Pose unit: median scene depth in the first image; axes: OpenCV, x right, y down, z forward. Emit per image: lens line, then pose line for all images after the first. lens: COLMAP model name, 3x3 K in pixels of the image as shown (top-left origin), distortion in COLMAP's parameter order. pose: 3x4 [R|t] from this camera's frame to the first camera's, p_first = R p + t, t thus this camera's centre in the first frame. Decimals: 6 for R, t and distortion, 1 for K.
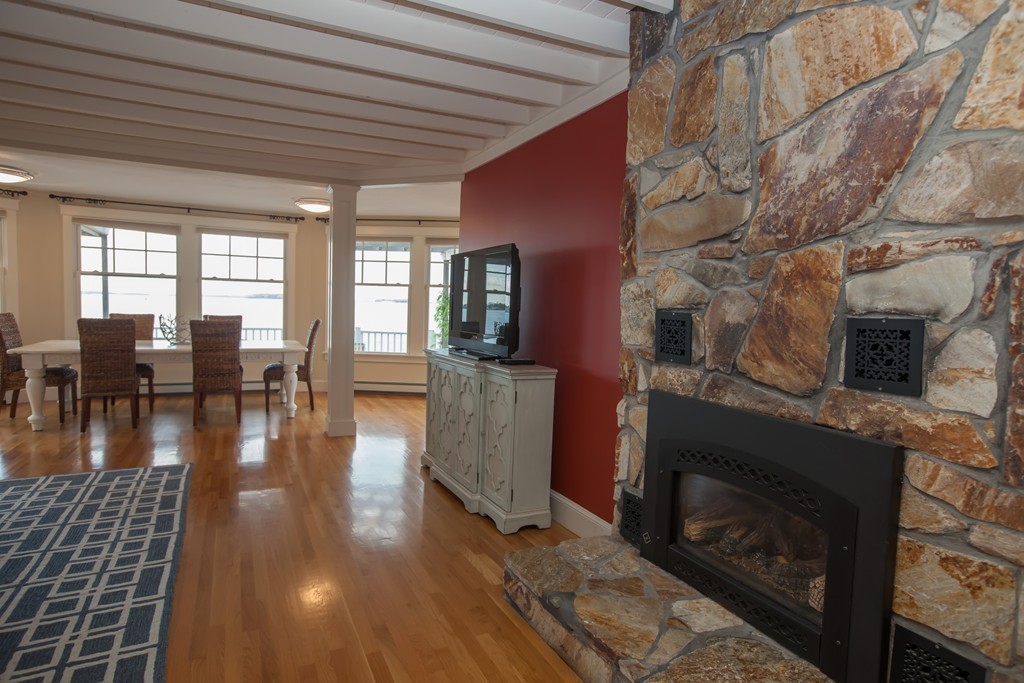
lens RADIAL K [[588.2, 0, 493.6], [0, 588.2, 344.5], [0, 0, 1]] dist [0.005356, 0.001135]
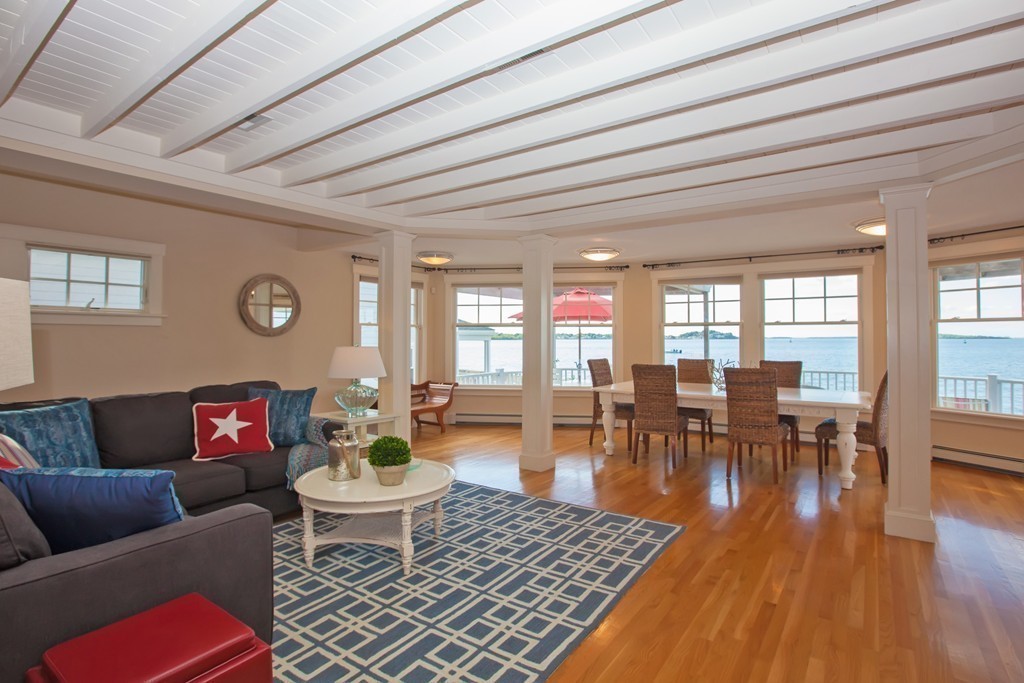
lens RADIAL K [[487.7, 0, 494.8], [0, 487.7, 340.1], [0, 0, 1]] dist [-0.058567, 0.024504]
pose [[0.475488, -0.023429, -0.879410, 0.009736], [-0.046520, 0.997577, -0.051729, -0.029284], [0.878492, 0.065507, 0.473246, 0.296903]]
